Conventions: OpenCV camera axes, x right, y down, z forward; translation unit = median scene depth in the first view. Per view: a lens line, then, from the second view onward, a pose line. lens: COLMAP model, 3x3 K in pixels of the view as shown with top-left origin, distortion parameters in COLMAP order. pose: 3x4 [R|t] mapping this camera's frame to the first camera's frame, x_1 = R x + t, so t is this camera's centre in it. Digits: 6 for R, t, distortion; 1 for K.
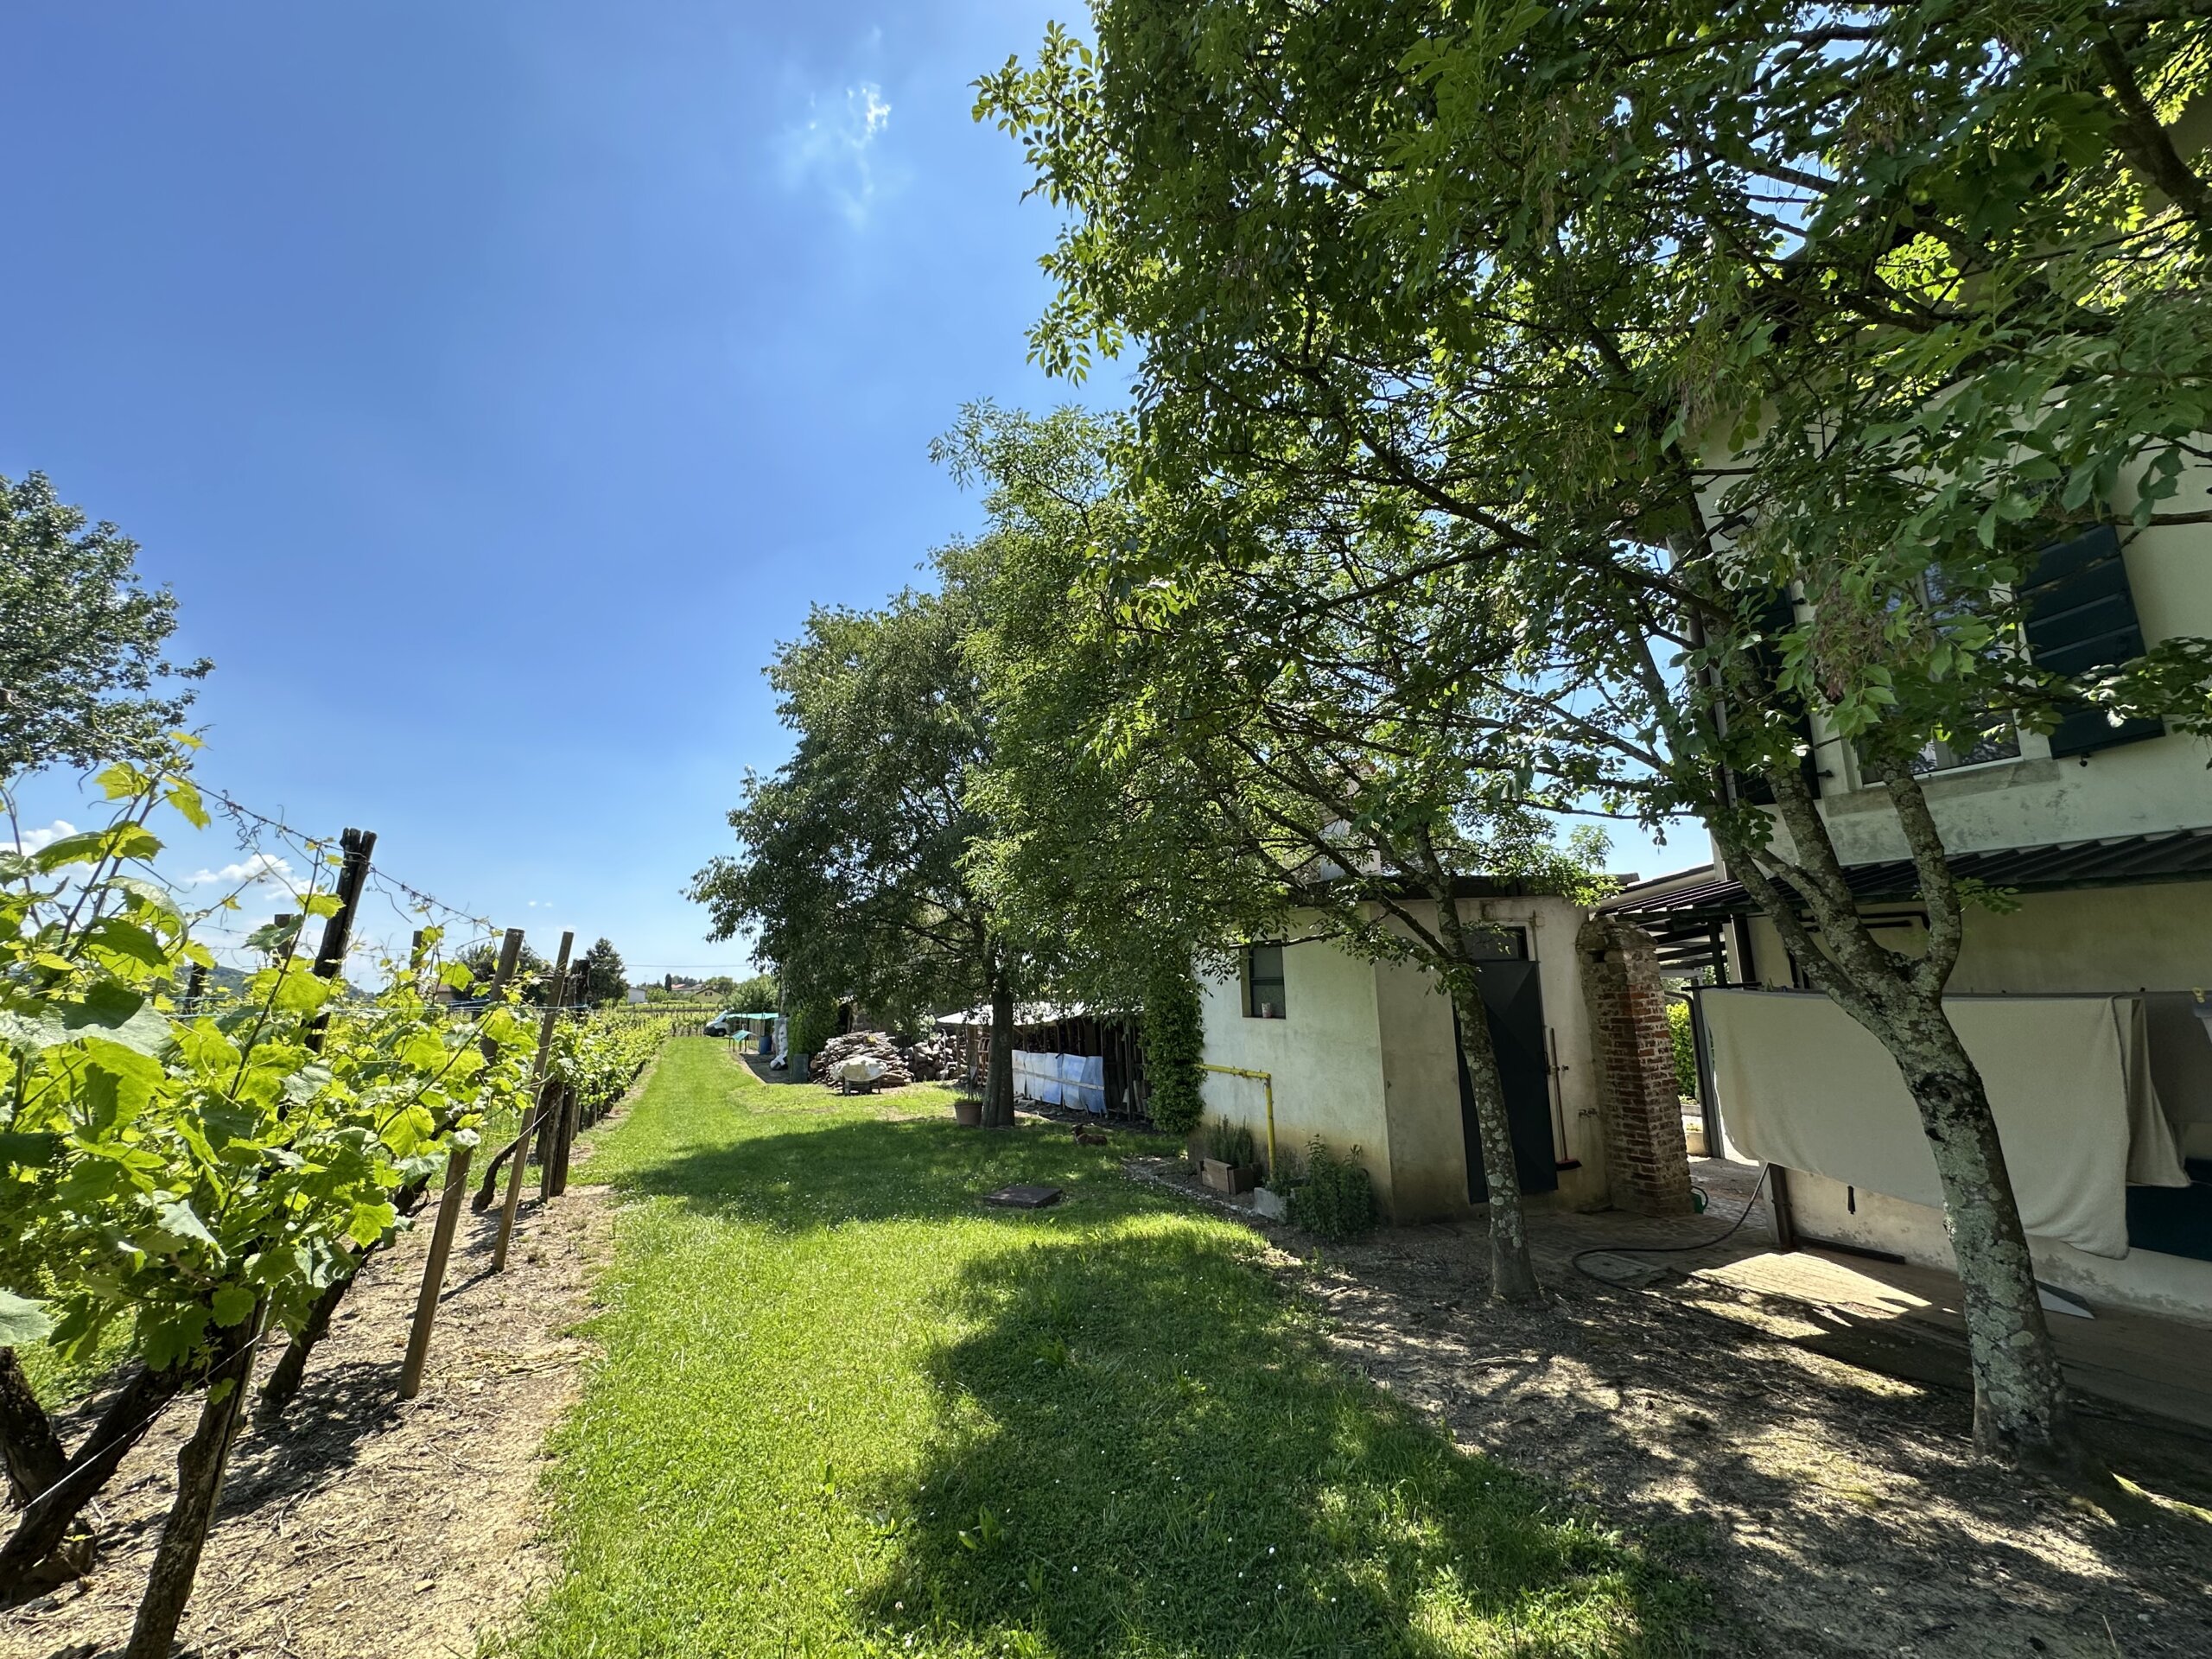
lens RADIAL K [[879.6, 0, 1106.0], [0, 879.6, 829.5], [0, 0, 1]] dist [-0.008128, -0.000070]
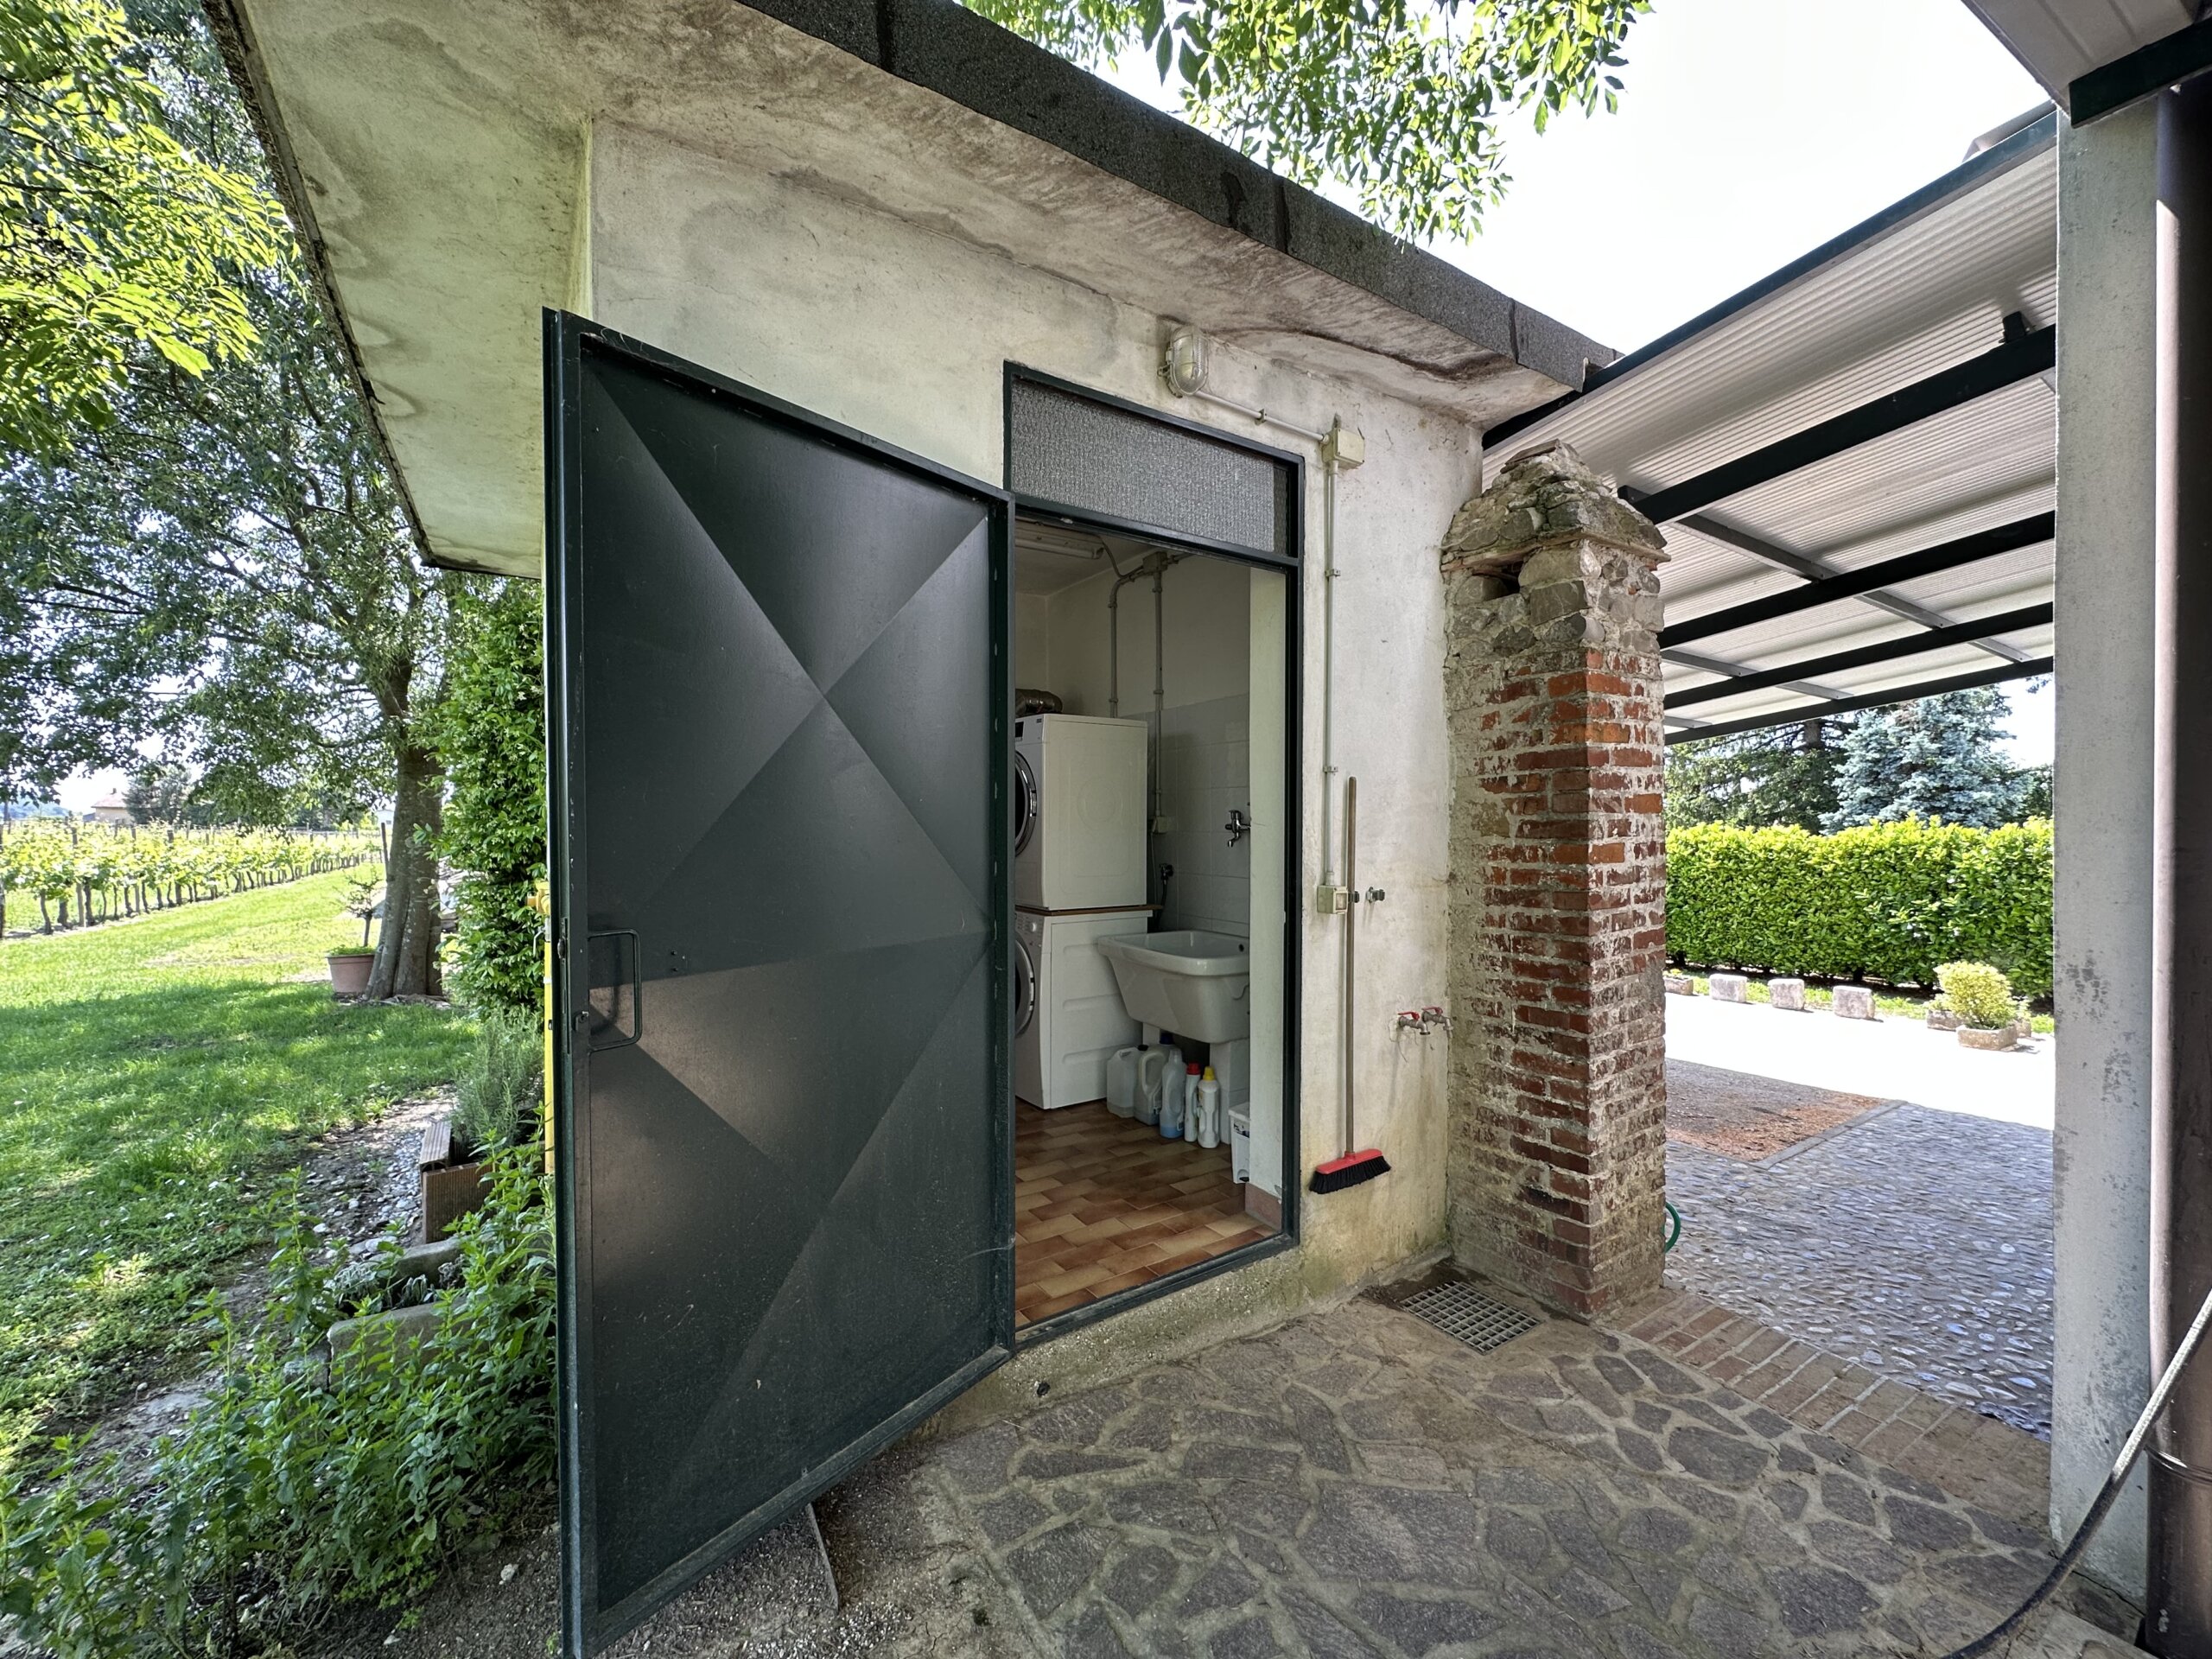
lens RADIAL K [[879.6, 0, 1106.0], [0, 879.6, 829.5], [0, 0, 1]] dist [-0.008128, -0.000070]
pose [[0.985162, 0.023181, 0.170055, 0.366556], [-0.054316, 0.982019, 0.180799, 0.193059], [-0.162806, -0.187353, 0.968707, 0.699636]]
